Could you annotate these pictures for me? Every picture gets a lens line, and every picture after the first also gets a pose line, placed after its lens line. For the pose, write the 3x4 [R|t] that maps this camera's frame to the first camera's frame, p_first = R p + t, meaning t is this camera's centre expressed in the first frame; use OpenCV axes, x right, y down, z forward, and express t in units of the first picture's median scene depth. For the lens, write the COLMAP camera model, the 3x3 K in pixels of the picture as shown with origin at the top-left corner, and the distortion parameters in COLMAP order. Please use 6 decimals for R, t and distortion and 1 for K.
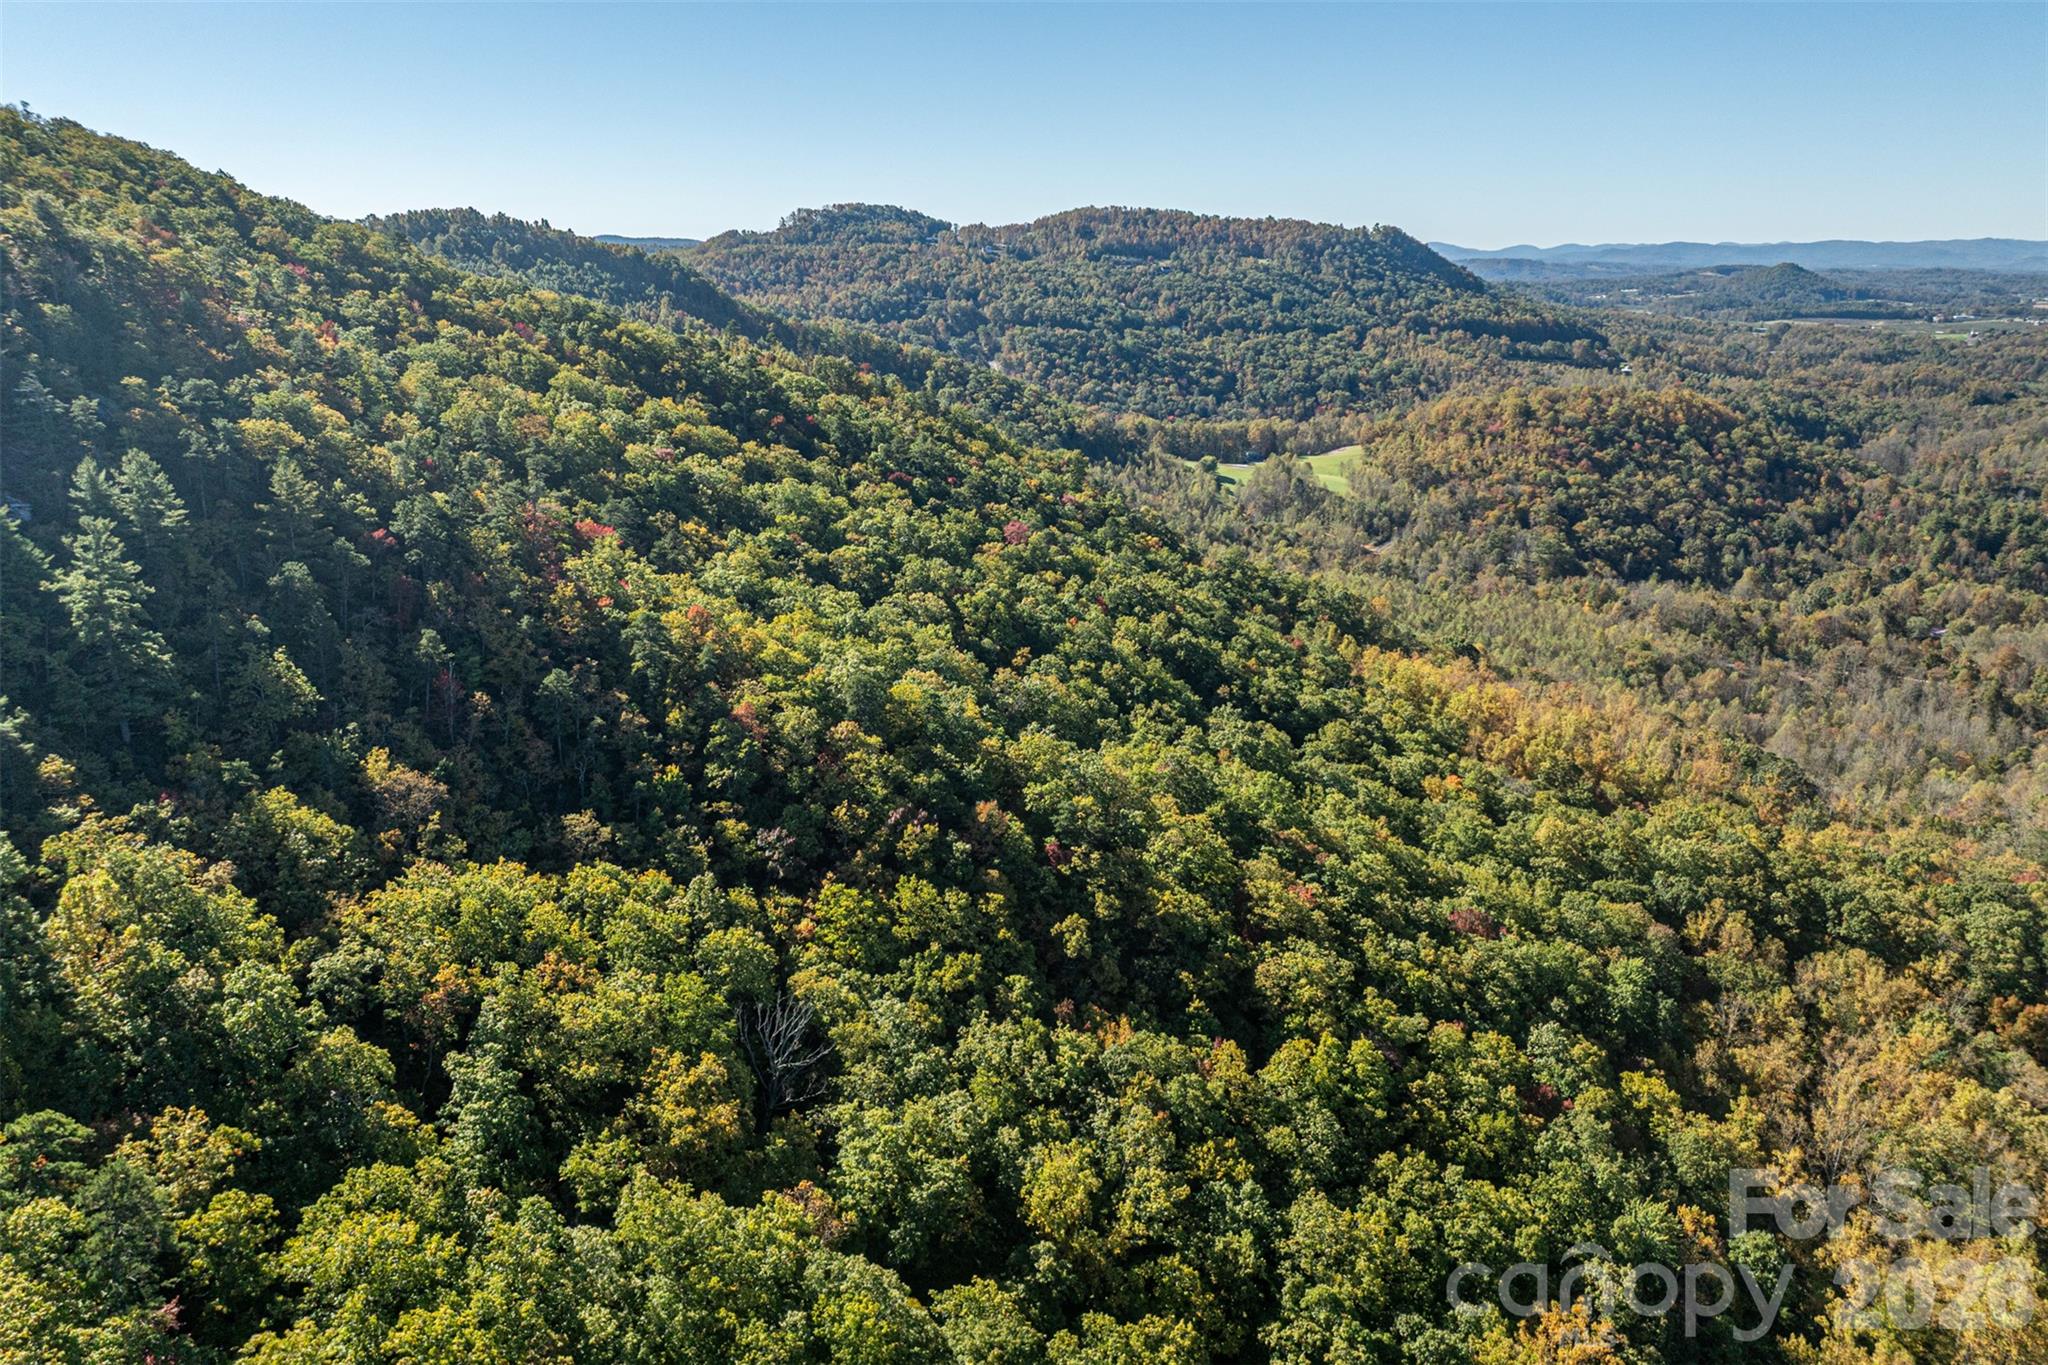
lens RADIAL K [[1443.2, 0, 1020.1], [0, 1443.2, 633.1], [0, 0, 1]] dist [-0.039208, 0.005612]
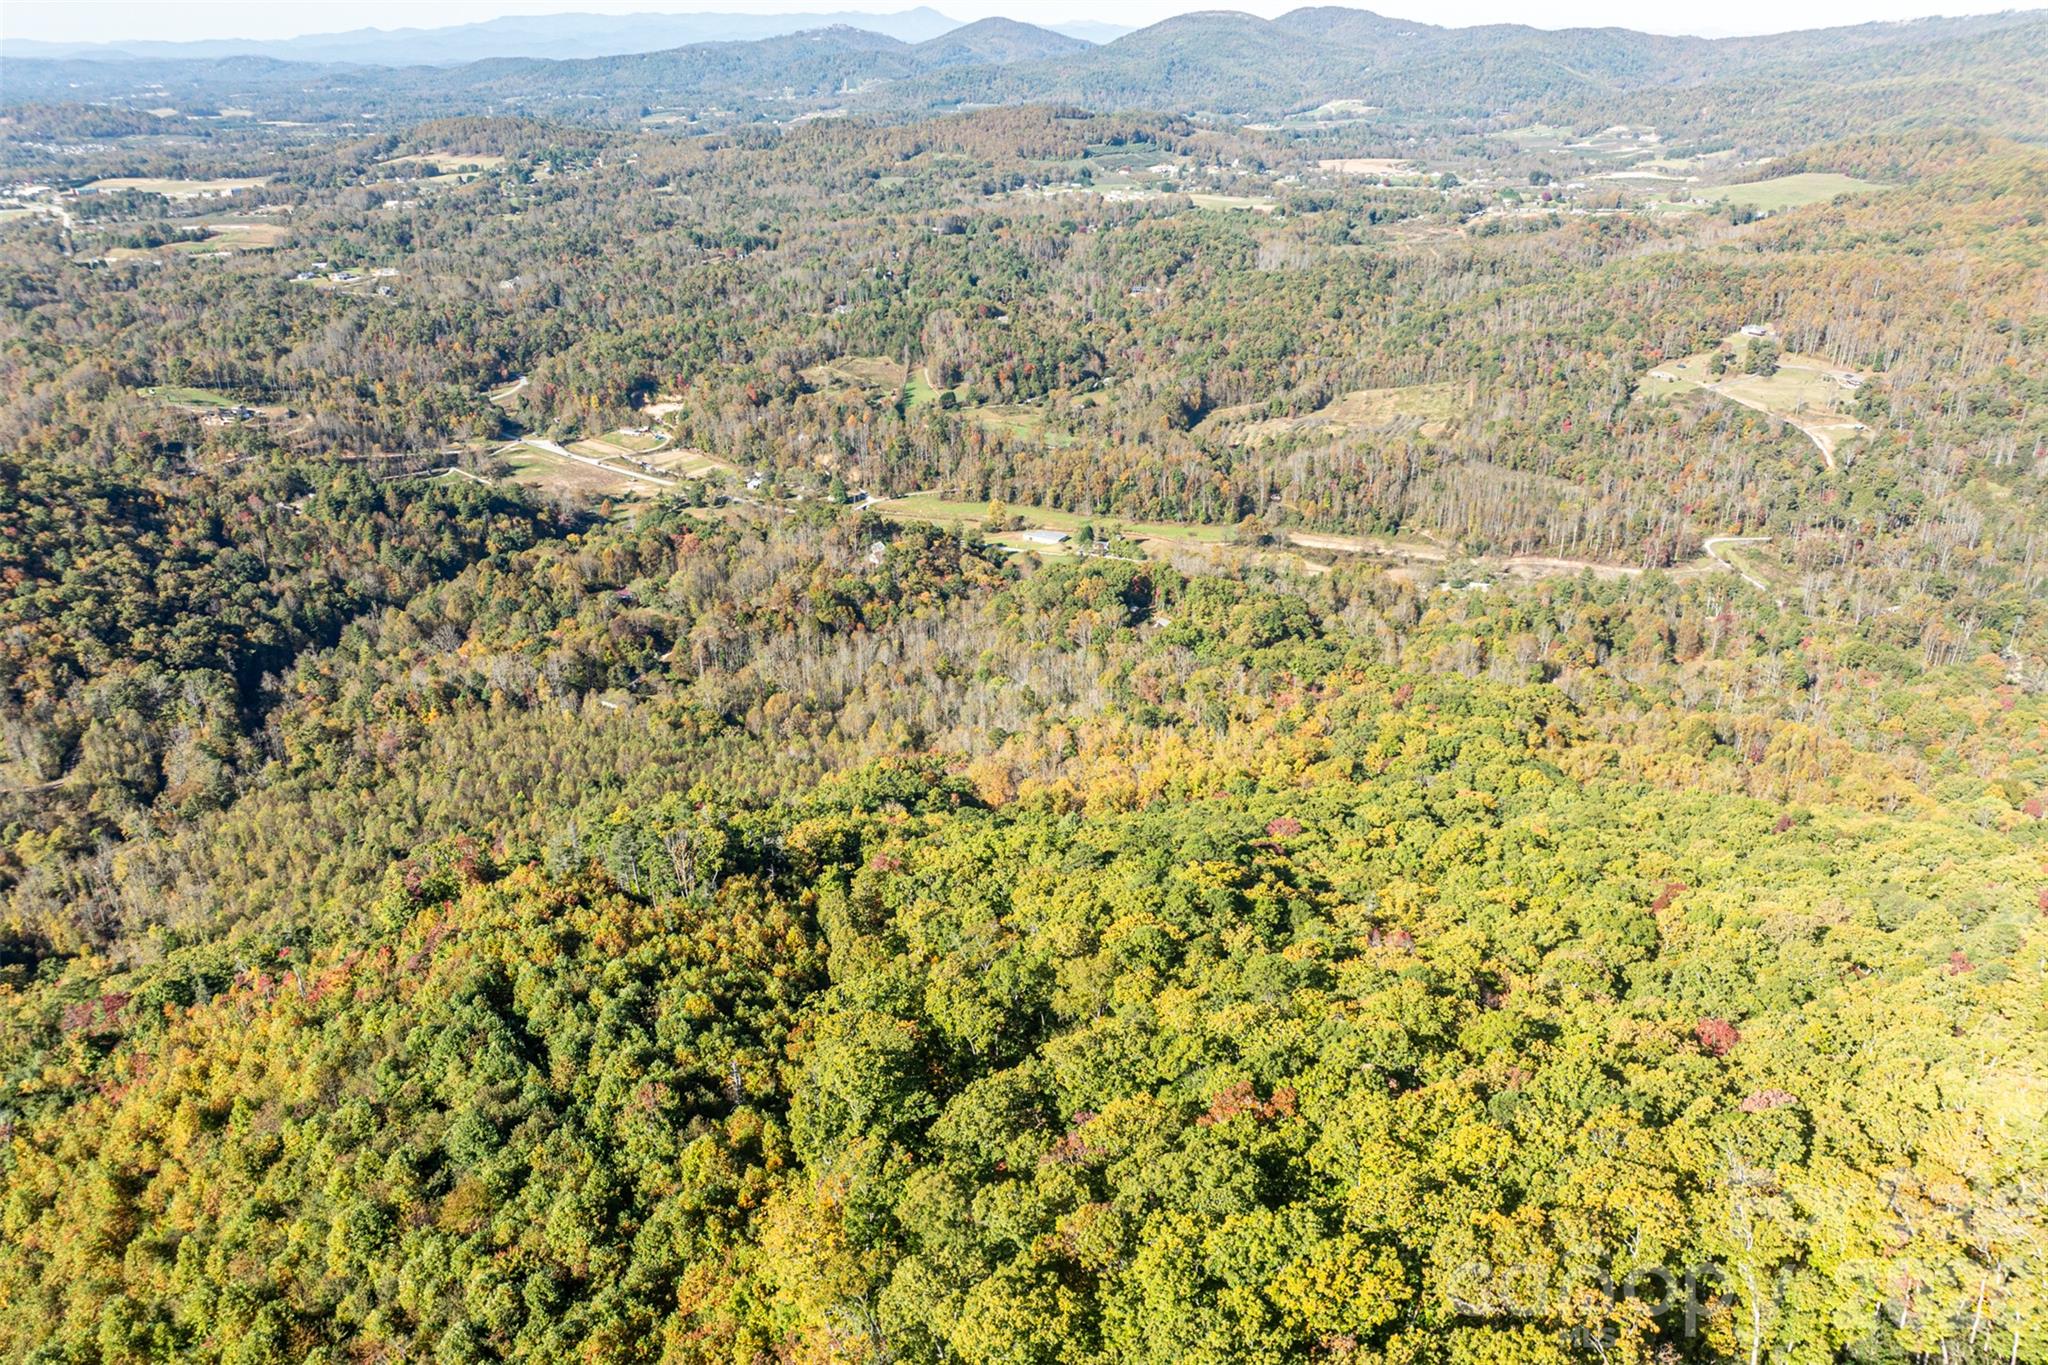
lens RADIAL K [[1443.2, 0, 1027.0], [0, 1443.2, 706.4], [0, 0, 1]] dist [-0.039208, 0.005612]
pose [[0.017259, -0.421262, 0.906775, -0.209461], [0.261777, 0.877179, 0.402530, -0.142676], [-0.964974, 0.230426, 0.125416, 0.253339]]
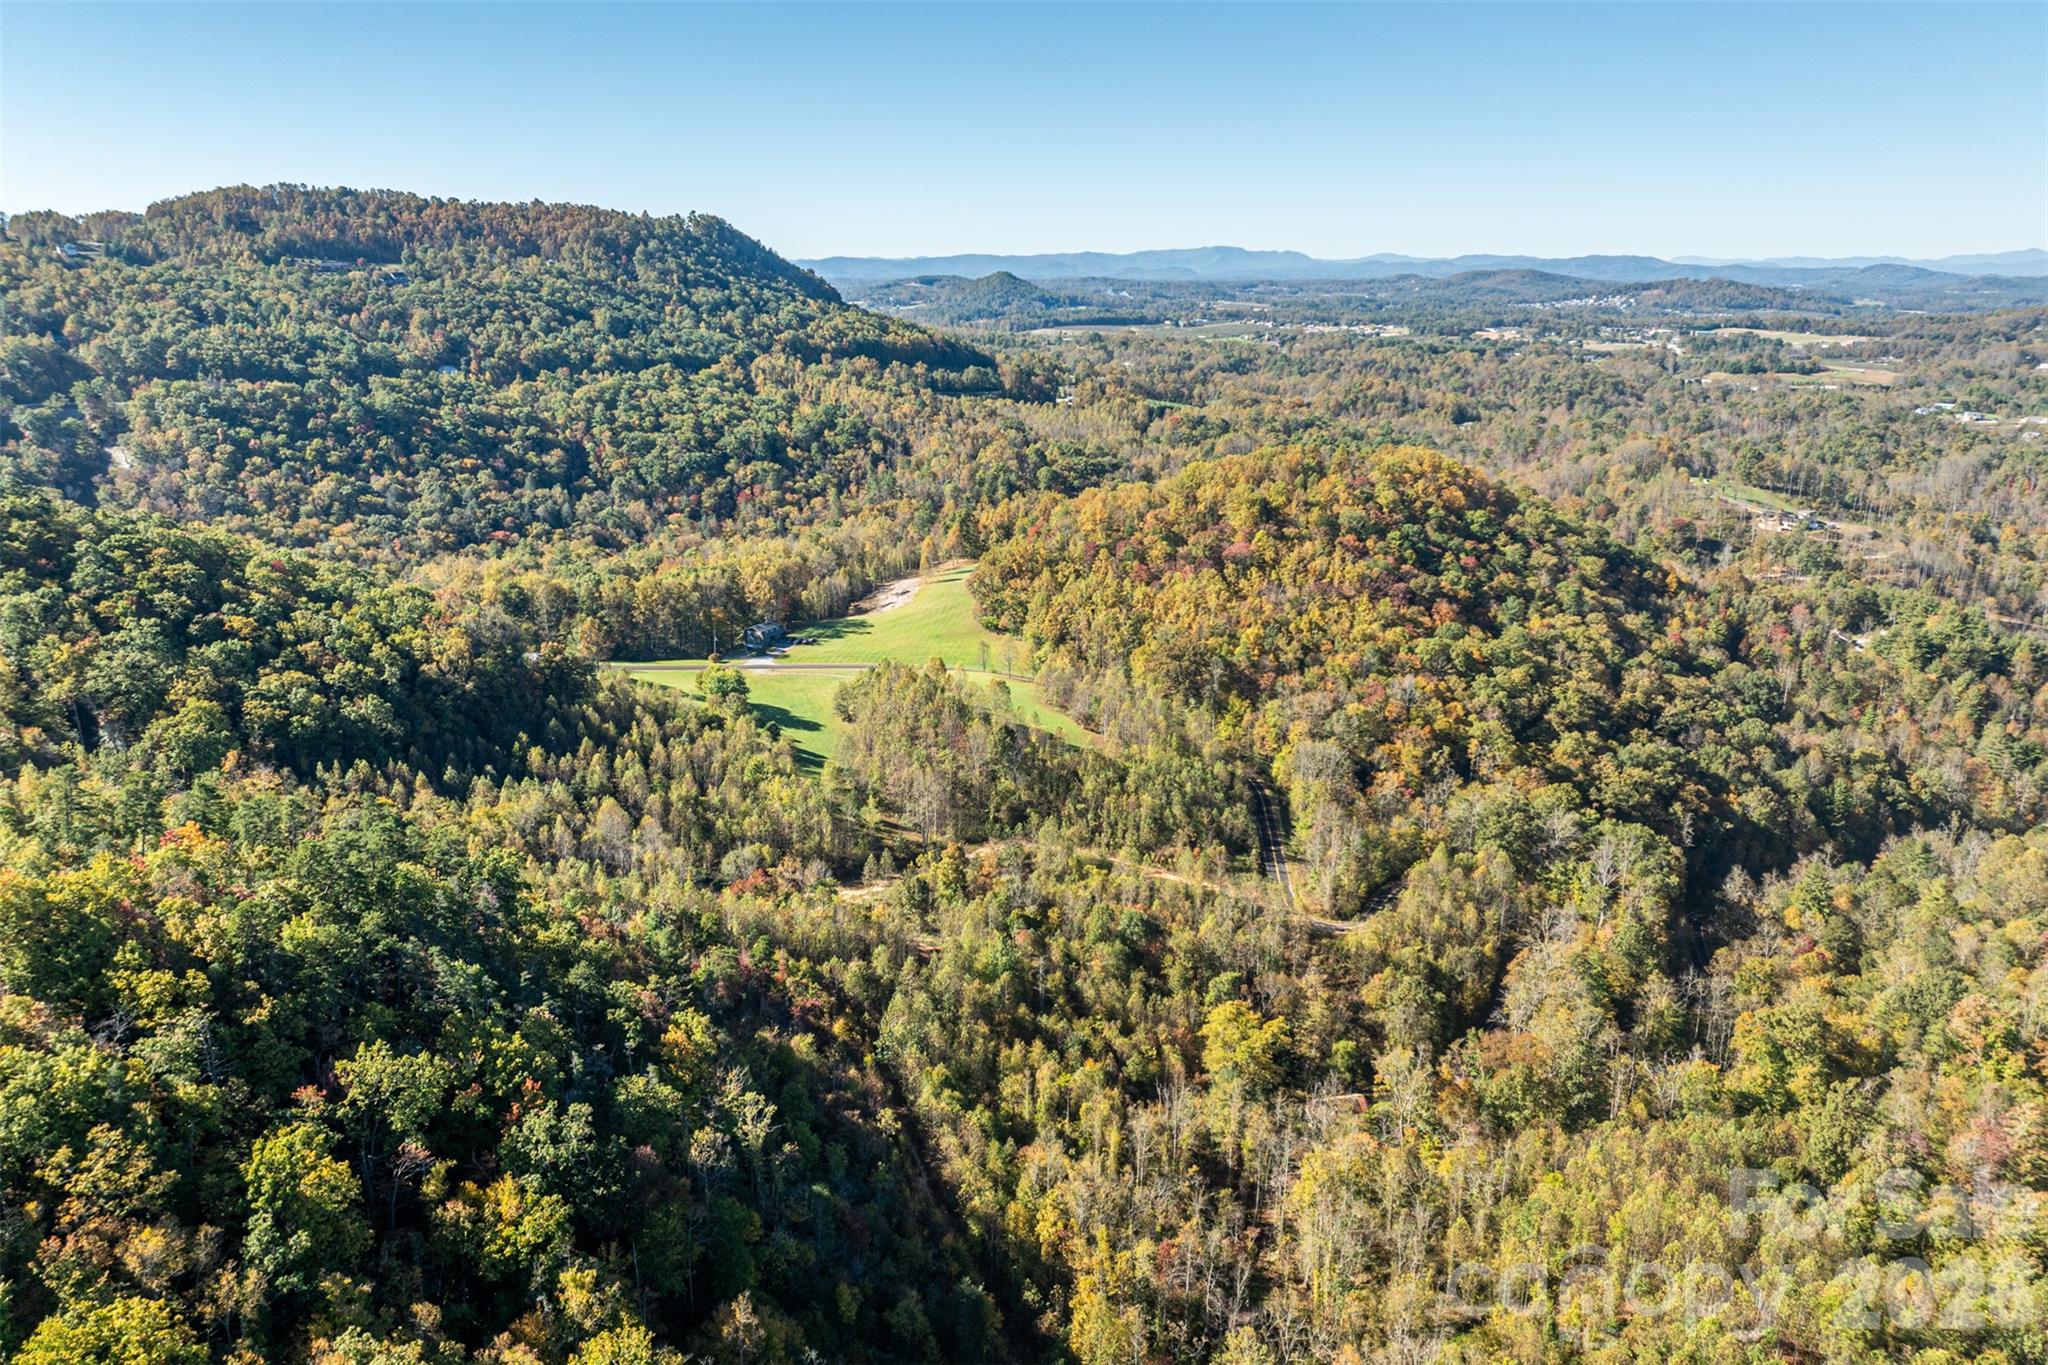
lens RADIAL K [[1443.2, 0, 1029.6], [0, 1443.2, 654.0], [0, 0, 1]] dist [-0.039208, 0.005612]
pose [[0.846763, -0.135609, 0.514395, -0.013380], [0.134543, 0.990118, 0.039546, -0.093384], [-0.514675, 0.035723, 0.856641, 0.399595]]
